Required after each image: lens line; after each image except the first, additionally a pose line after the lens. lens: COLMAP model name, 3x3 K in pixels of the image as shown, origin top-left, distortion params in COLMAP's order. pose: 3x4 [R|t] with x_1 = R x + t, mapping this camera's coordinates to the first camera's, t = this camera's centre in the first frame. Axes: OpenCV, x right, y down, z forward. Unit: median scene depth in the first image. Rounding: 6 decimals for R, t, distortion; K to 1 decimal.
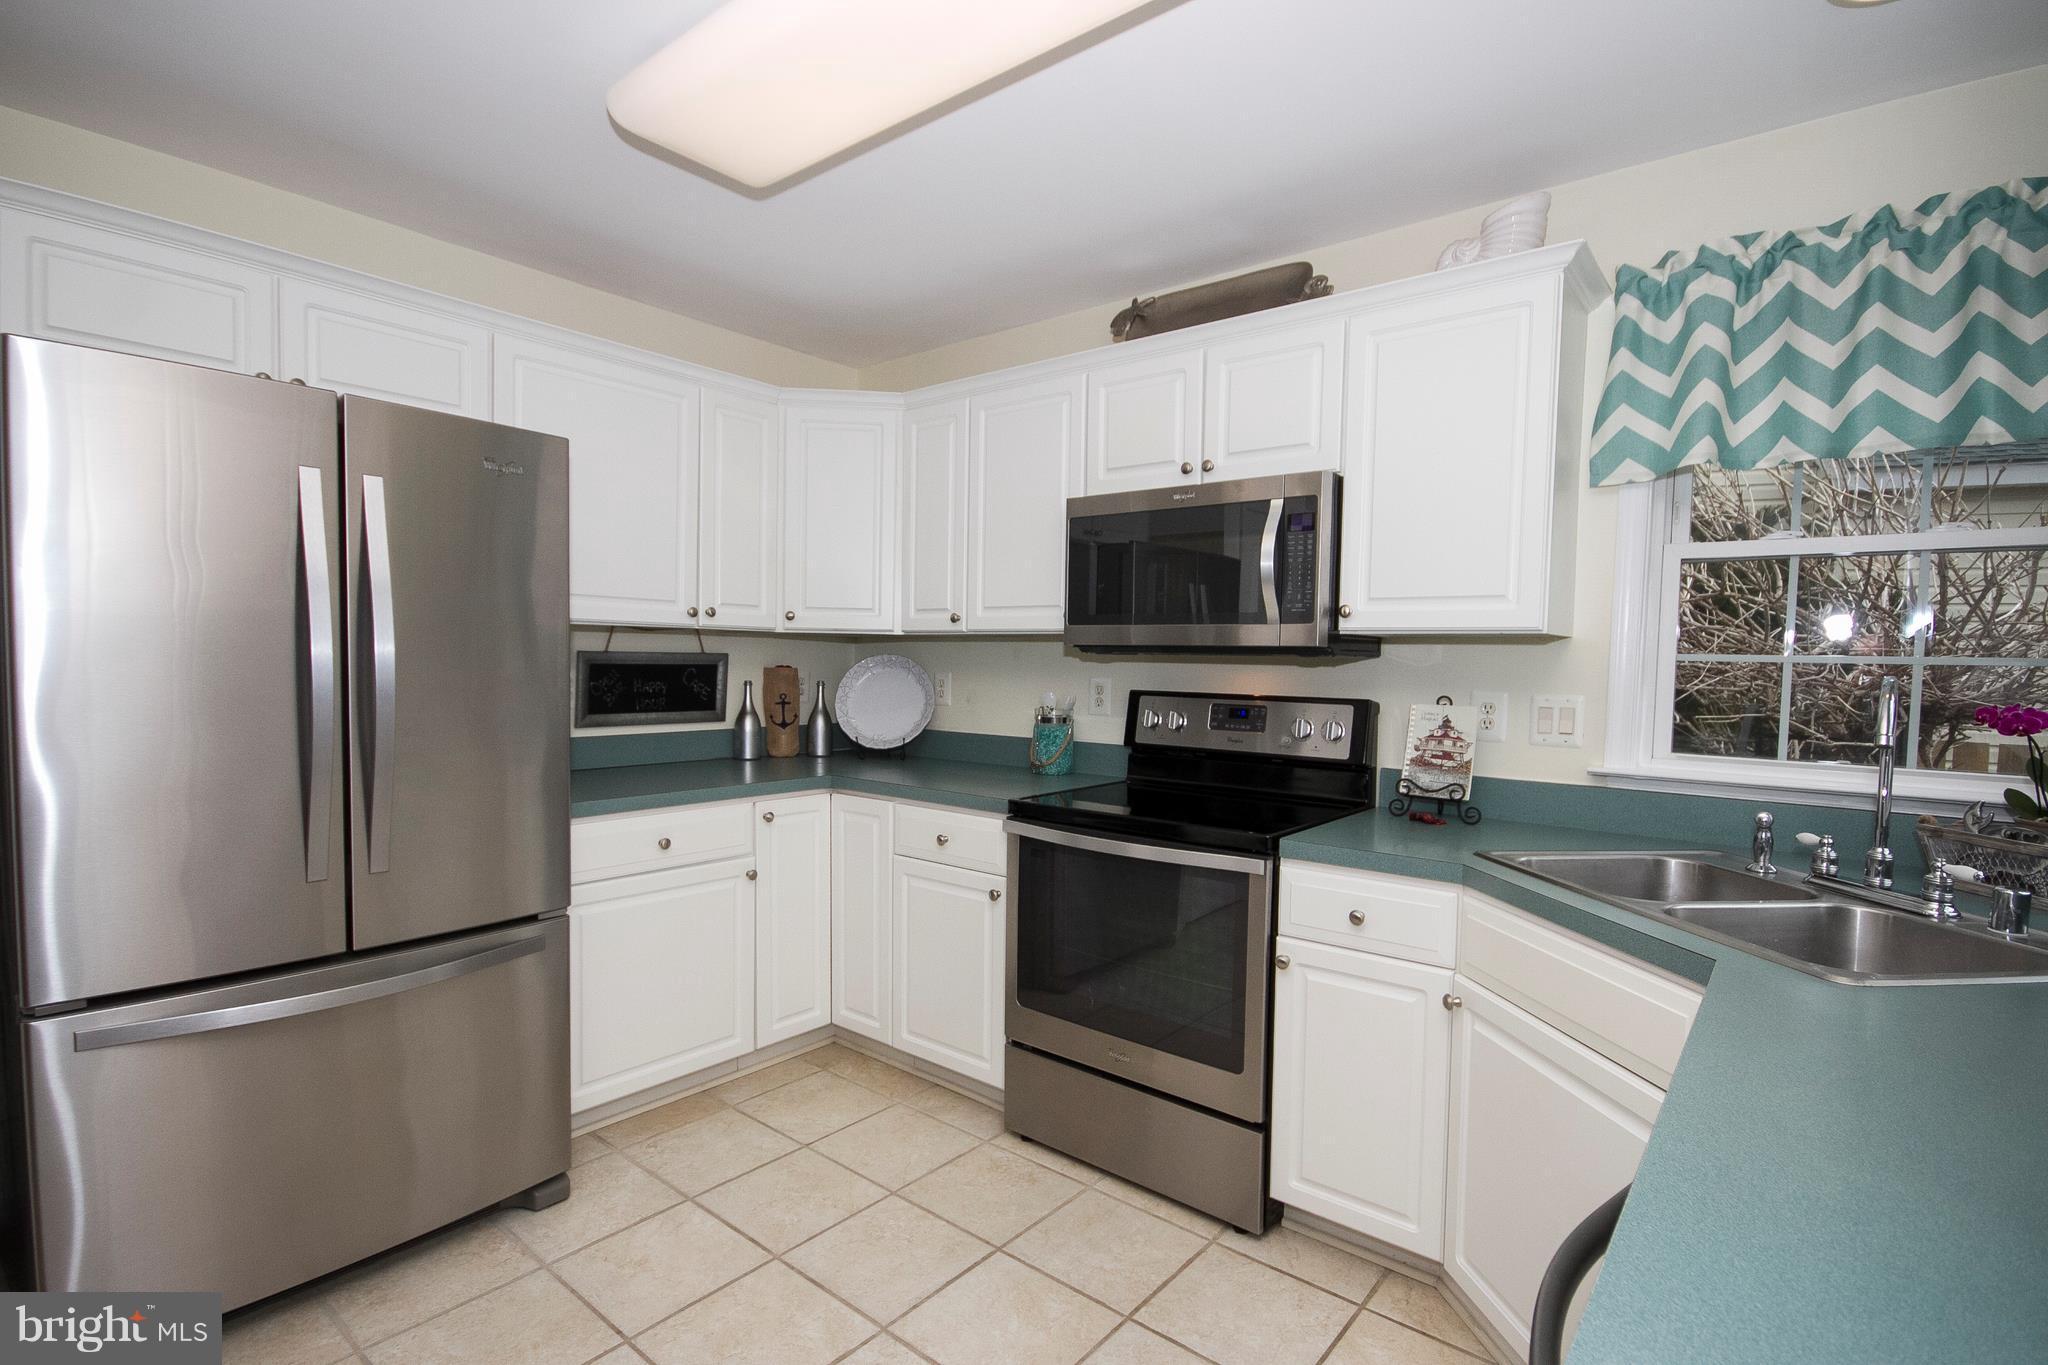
lens RADIAL K [[955.2, 0, 1033.6], [0, 955.2, 713.1], [0, 0, 1]] dist [-0.020126, 0.000467]
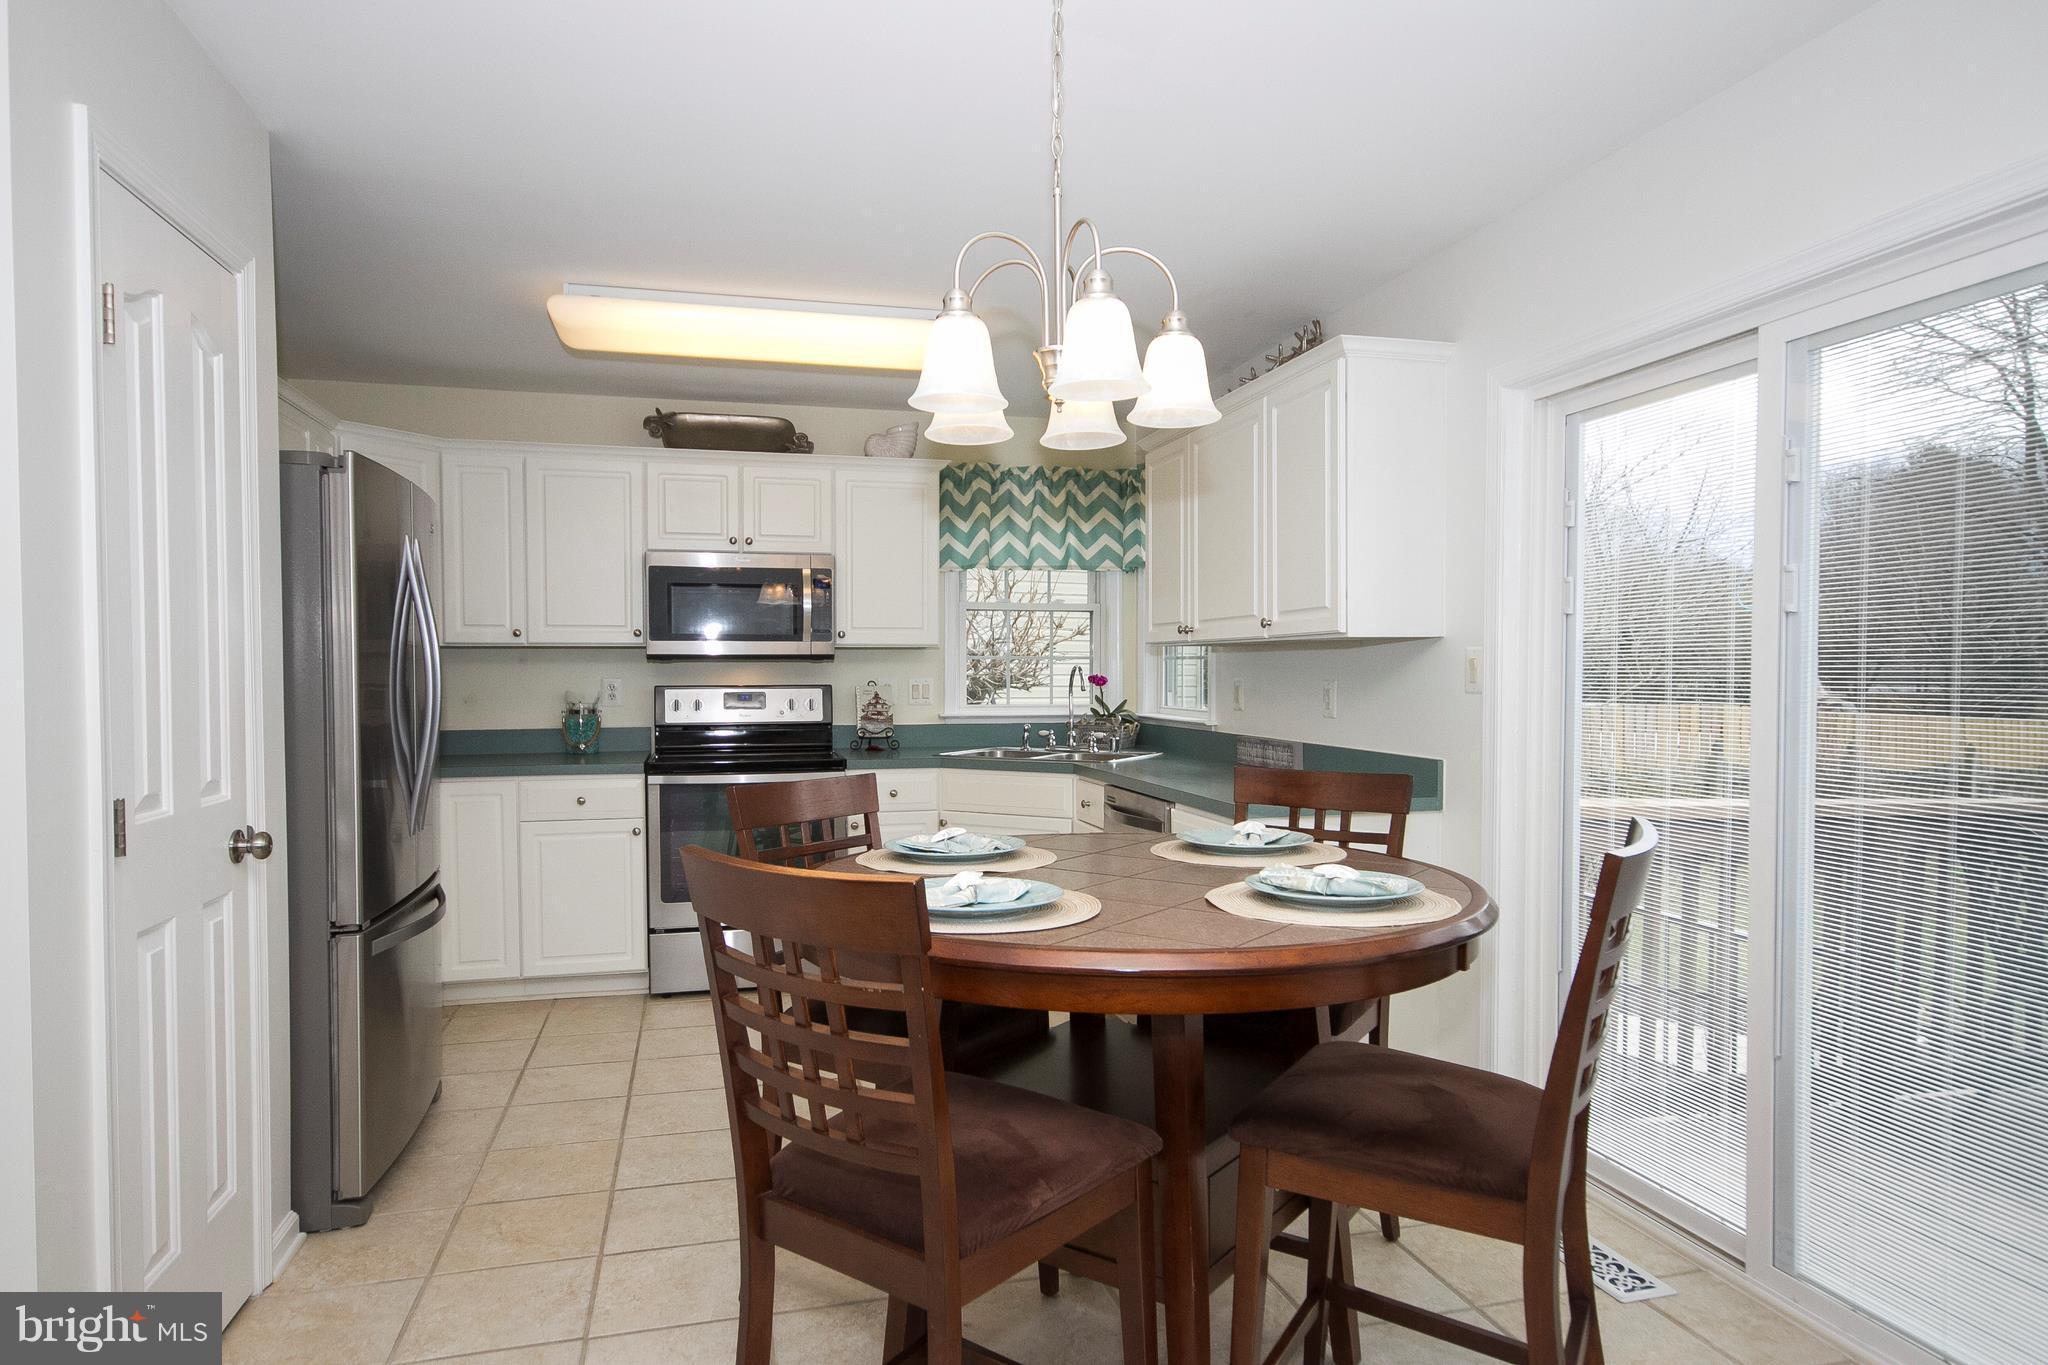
lens RADIAL K [[1169.8, 0, 1025.9], [0, 1169.8, 707.7], [0, 0, 1]] dist [0.000921, 0.013114]
pose [[0.595527, -0.050578, 0.801742, -1.313183], [0.054638, 0.998255, 0.022391, -0.001221], [-0.801475, 0.030471, 0.597251, -0.621666]]
